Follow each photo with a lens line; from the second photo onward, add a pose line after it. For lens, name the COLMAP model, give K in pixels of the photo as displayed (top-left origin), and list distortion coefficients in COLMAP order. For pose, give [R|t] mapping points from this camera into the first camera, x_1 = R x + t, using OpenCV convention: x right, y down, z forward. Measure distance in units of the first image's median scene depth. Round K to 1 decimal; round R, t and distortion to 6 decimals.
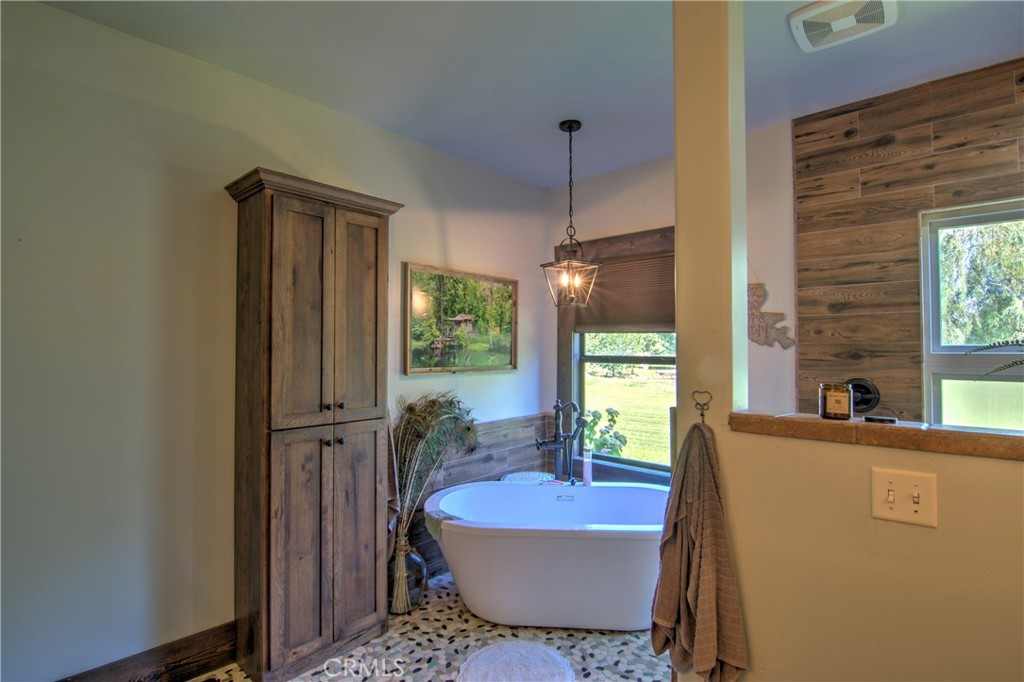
lens RADIAL K [[495.3, 0, 515.0], [0, 495.3, 335.2], [0, 0, 1]] dist [-0.014321, -0.005988]
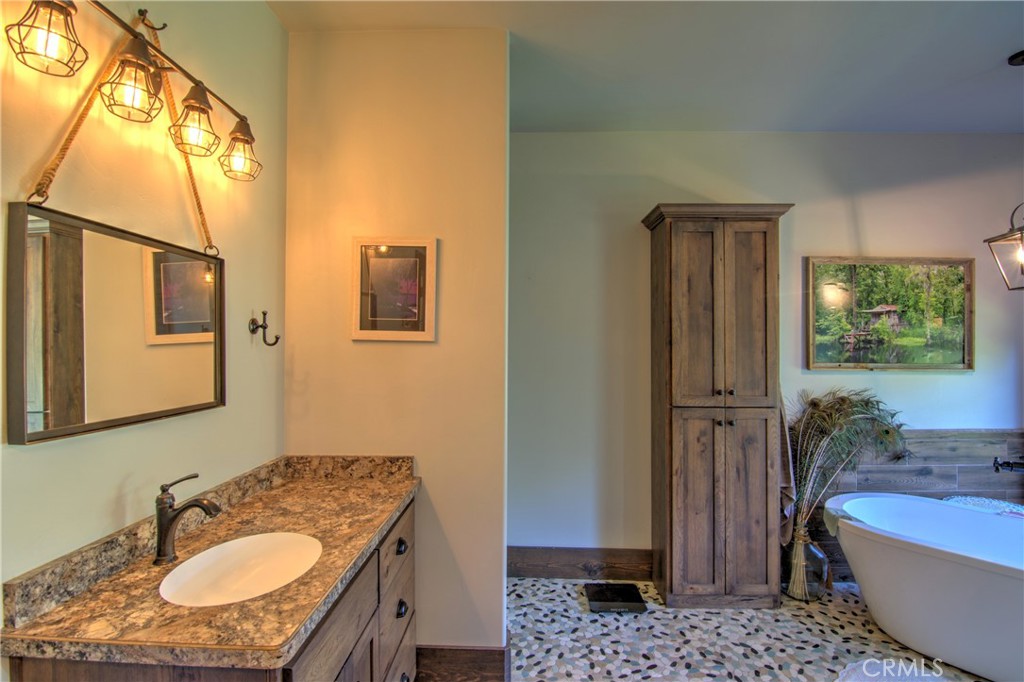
lens RADIAL K [[495.3, 0, 511.8], [0, 495.3, 342.2], [0, 0, 1]] dist [-0.014321, -0.005988]
pose [[0.649840, 0.000187, -0.760071, 0.190431], [0.017391, 0.999735, 0.015115, -0.000722], [0.759872, -0.023041, 0.649664, -0.134057]]
